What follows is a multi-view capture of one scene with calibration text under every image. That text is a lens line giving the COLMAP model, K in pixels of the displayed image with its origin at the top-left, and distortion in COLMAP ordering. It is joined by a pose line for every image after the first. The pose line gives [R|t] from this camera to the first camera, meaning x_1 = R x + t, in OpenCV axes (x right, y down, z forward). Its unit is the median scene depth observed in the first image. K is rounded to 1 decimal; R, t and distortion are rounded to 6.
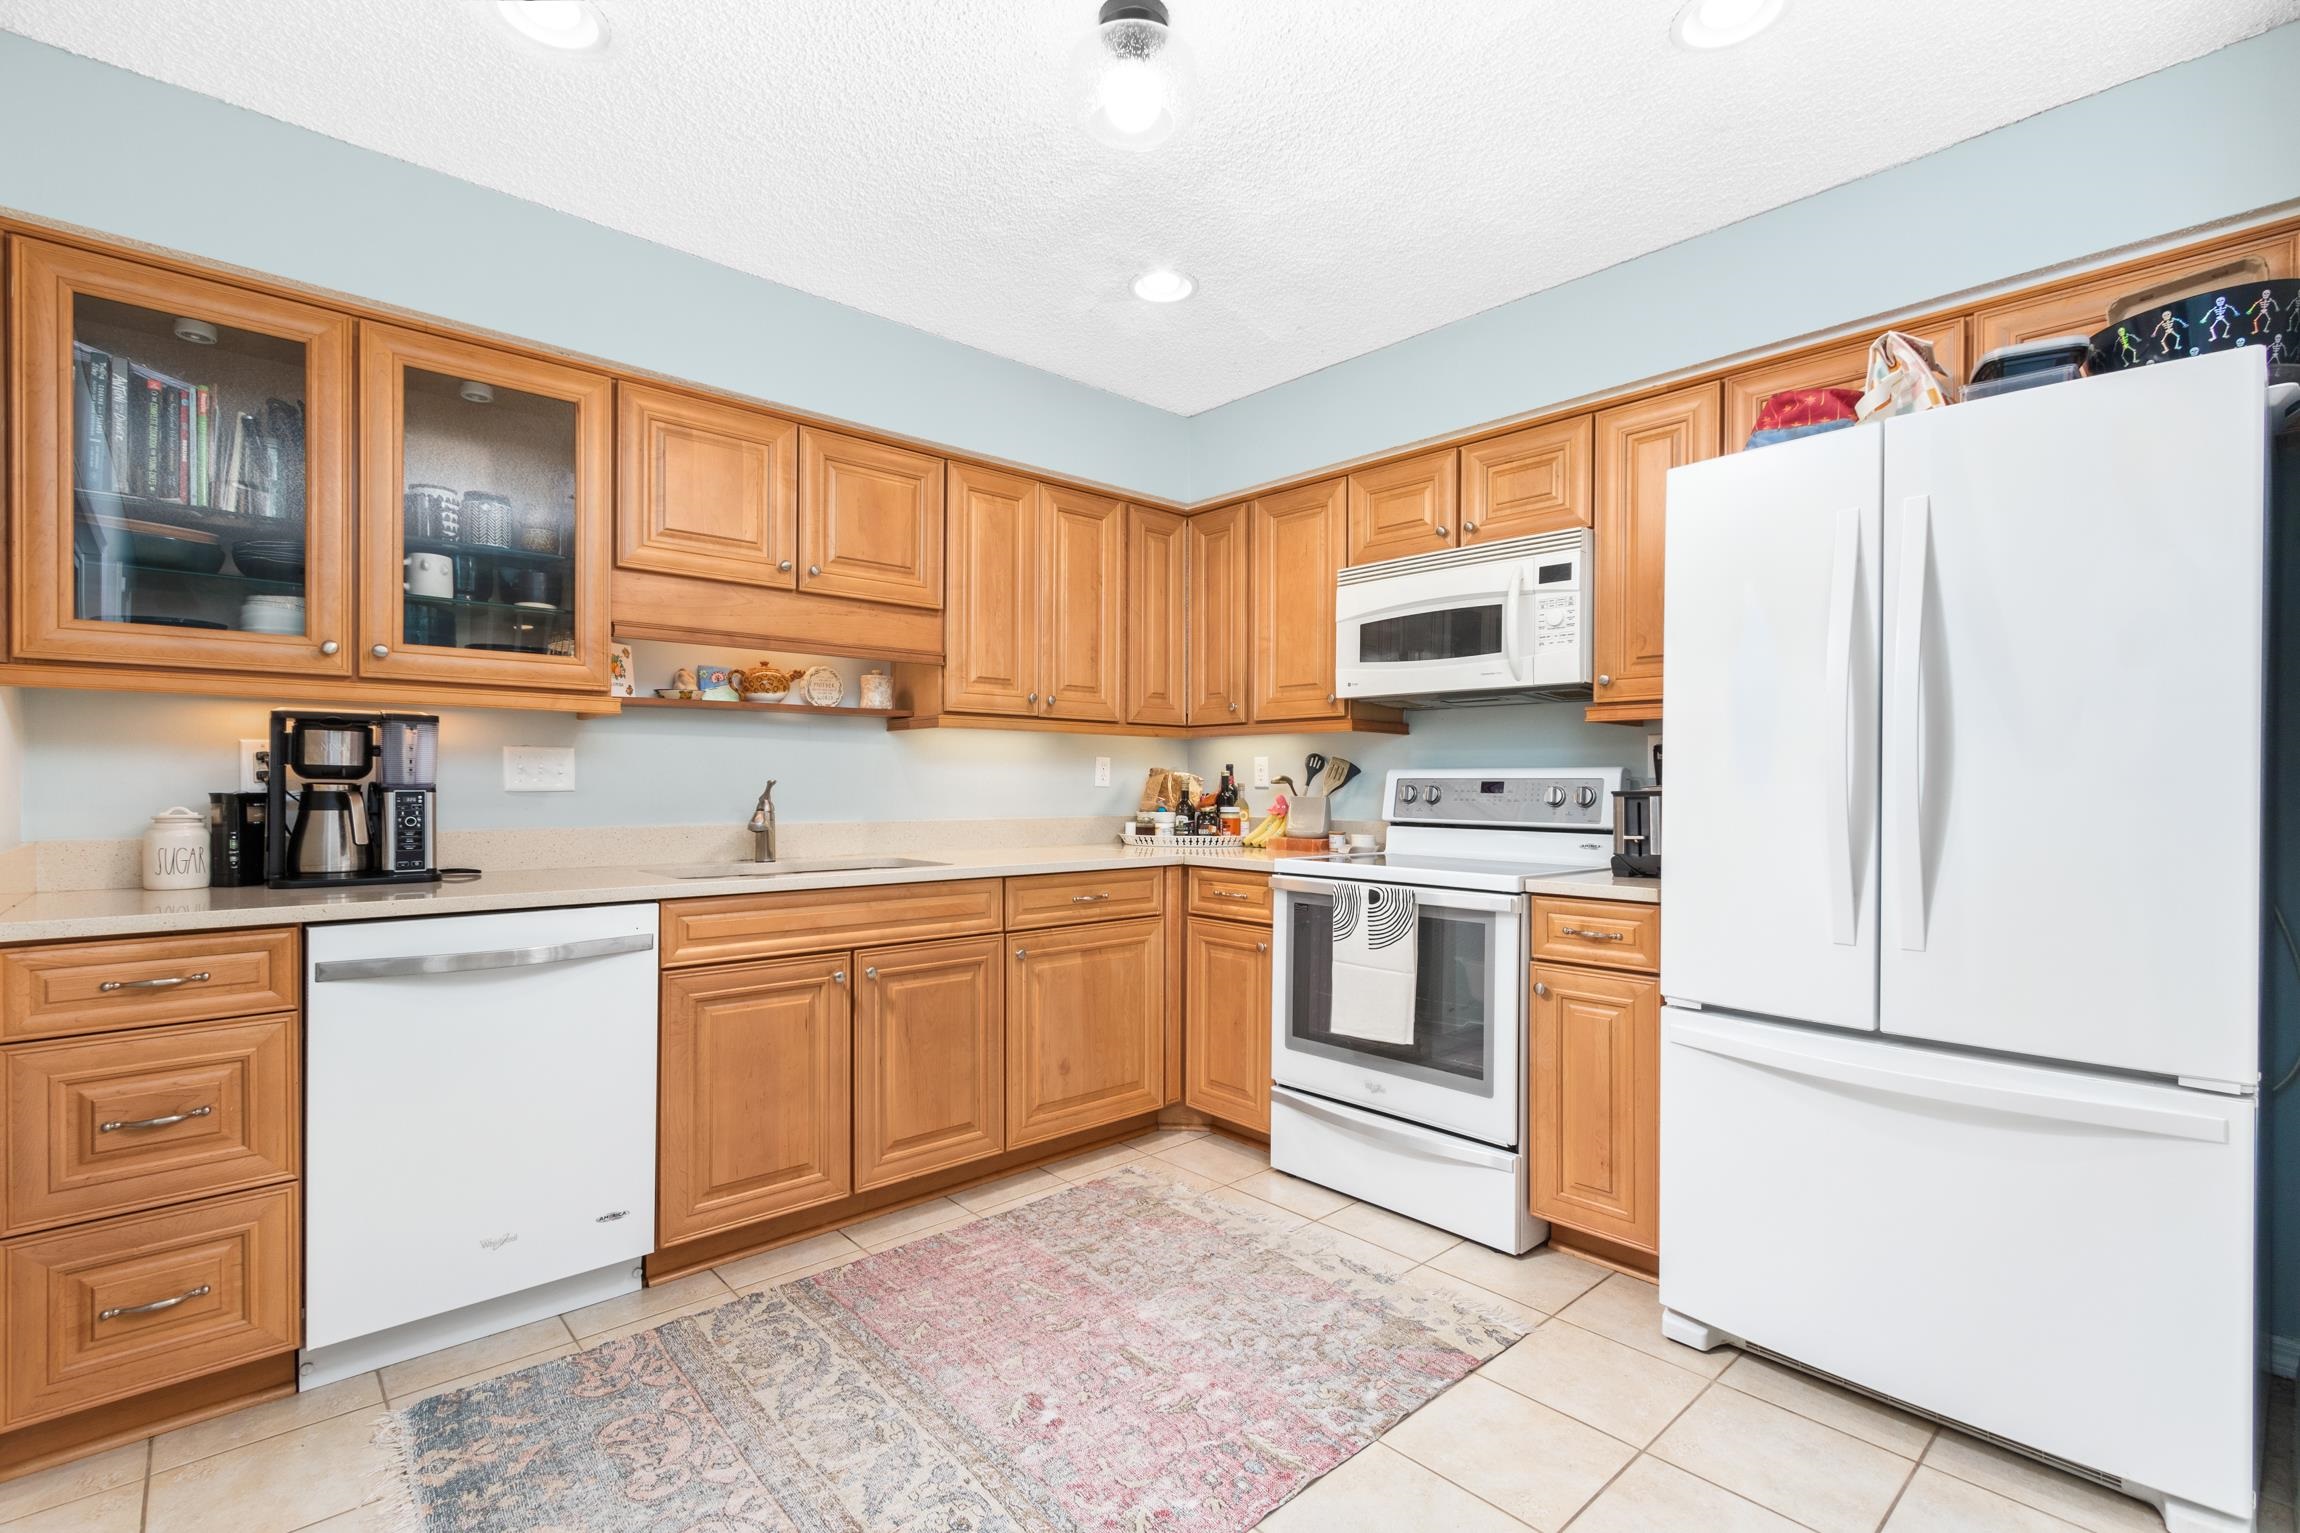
lens RADIAL K [[1035.9, 0, 1136.6], [0, 1035.9, 774.7], [0, 0, 1]] dist [0.002500, 0.000078]
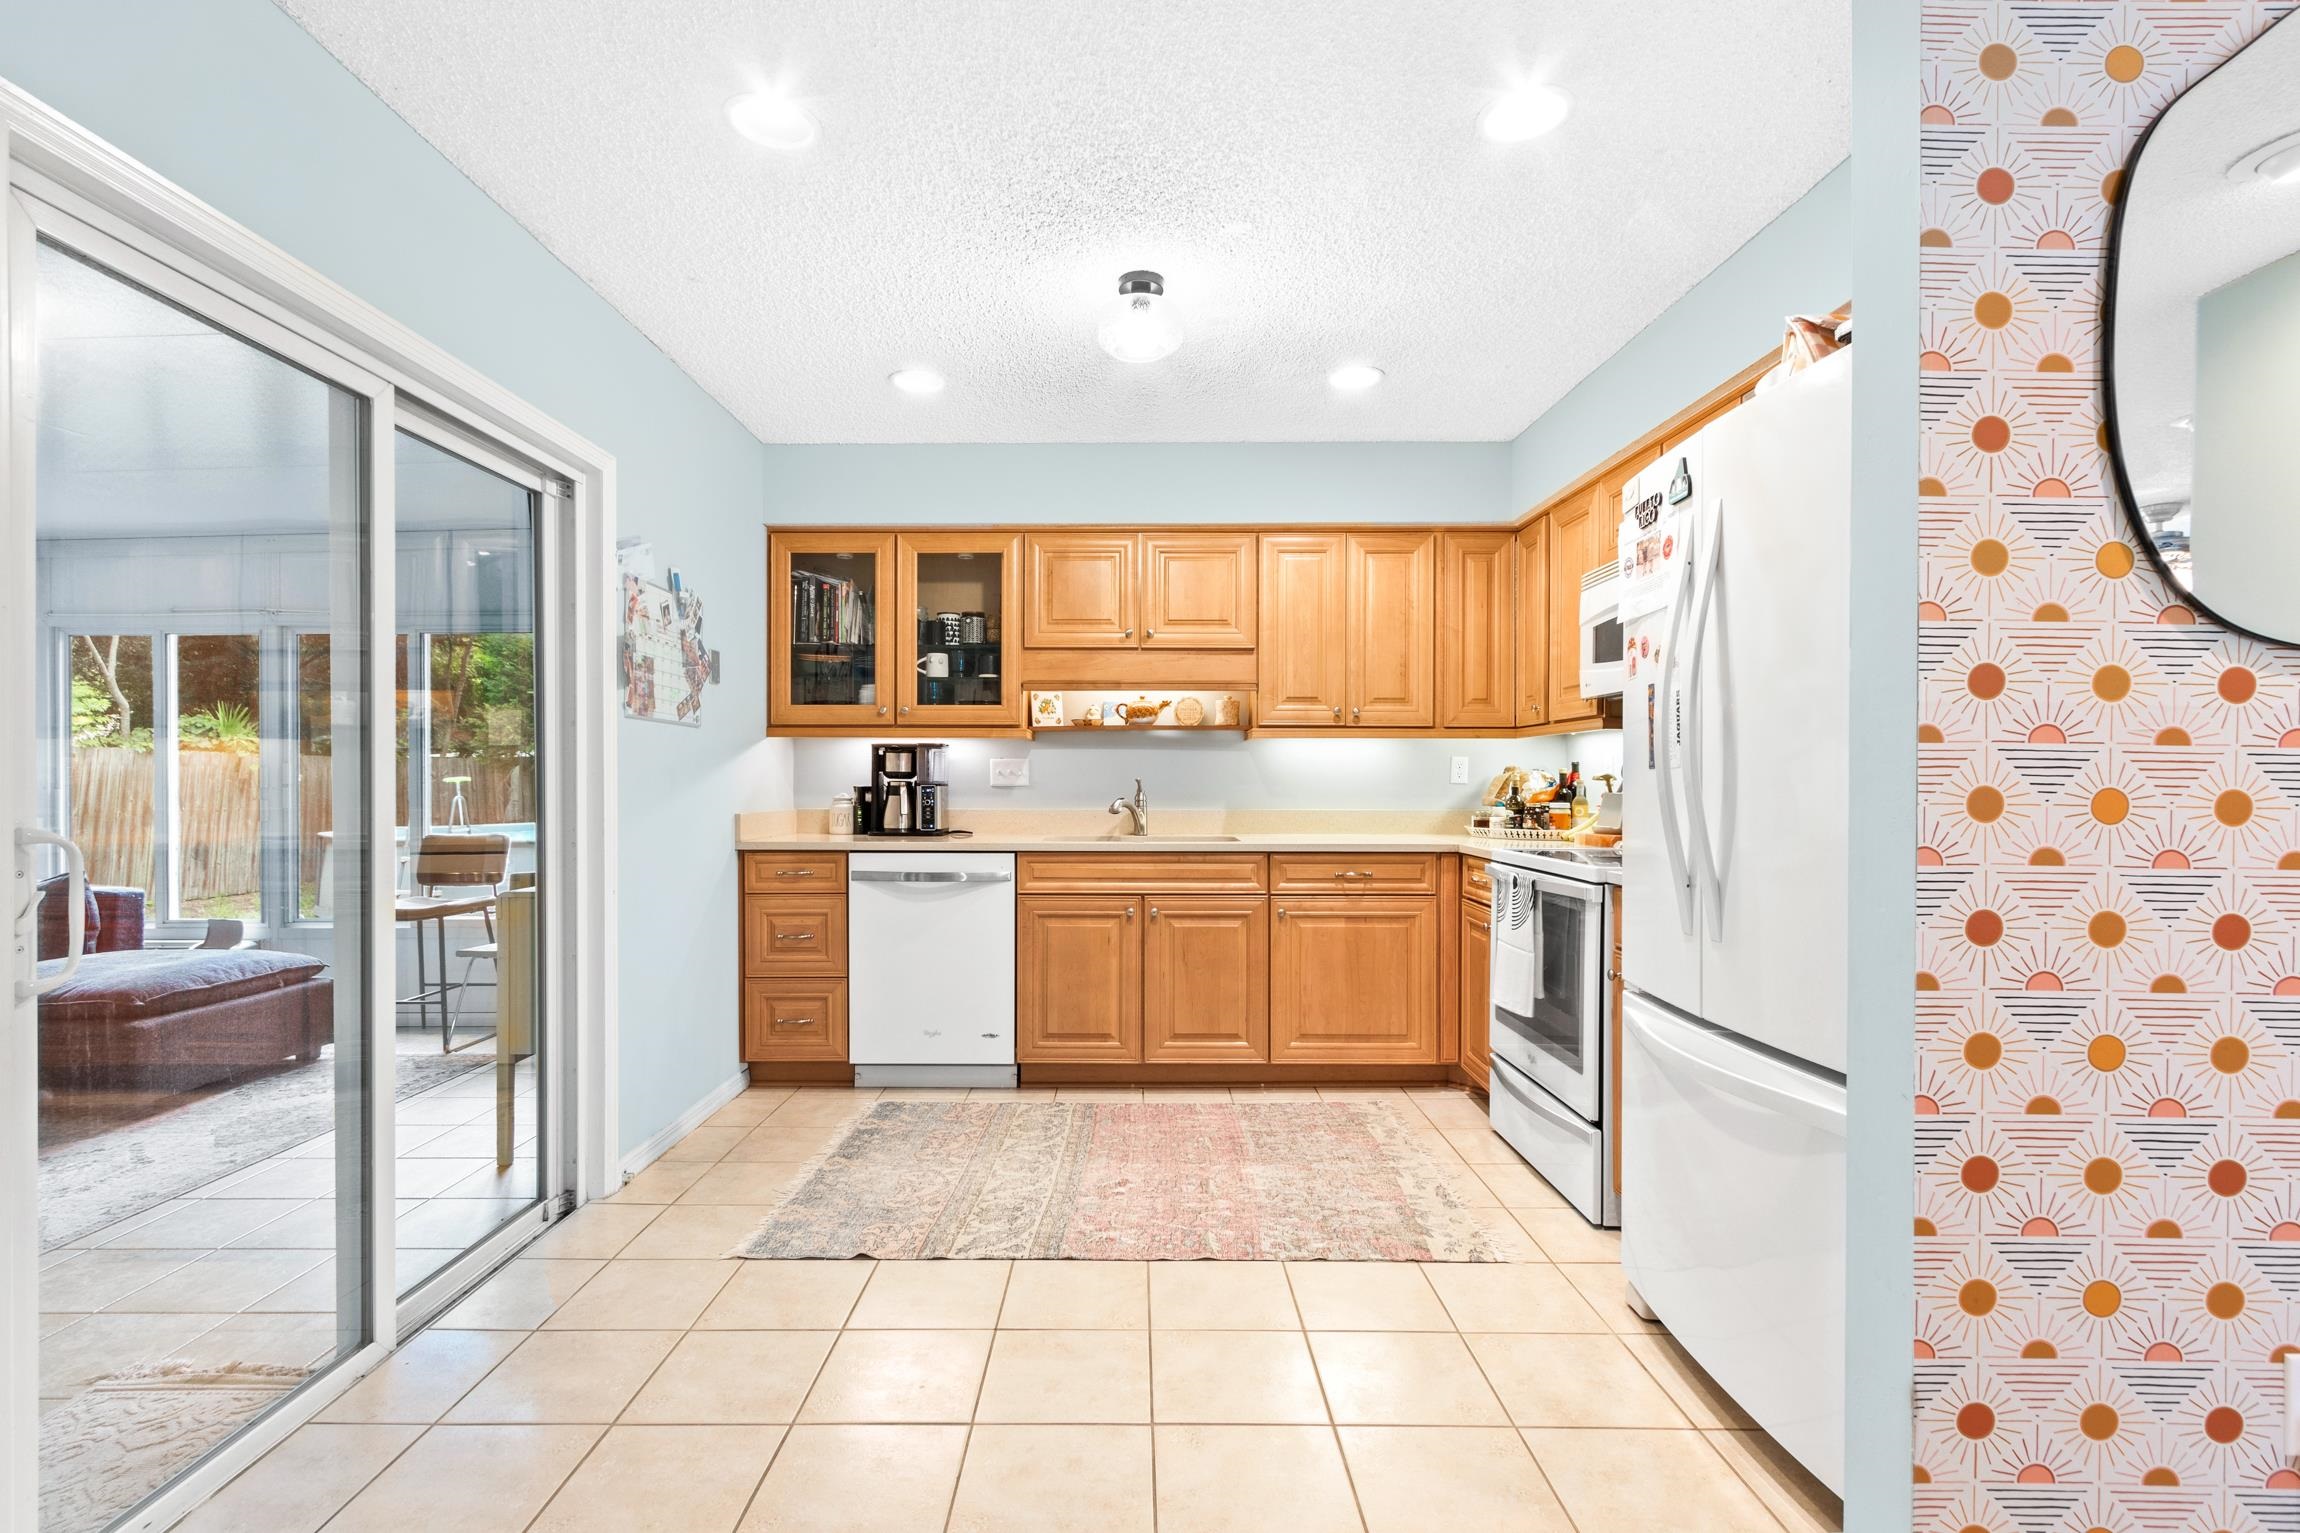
lens RADIAL K [[1062.6, 0, 1141.6], [0, 1062.6, 761.4], [0, 0, 1]] dist [0.001603, 0.000150]
pose [[0.748444, -0.013035, -0.663069, 0.653964], [0.007052, 0.999907, -0.011698, -0.001616], [0.663160, 0.004079, 0.748466, -0.110831]]
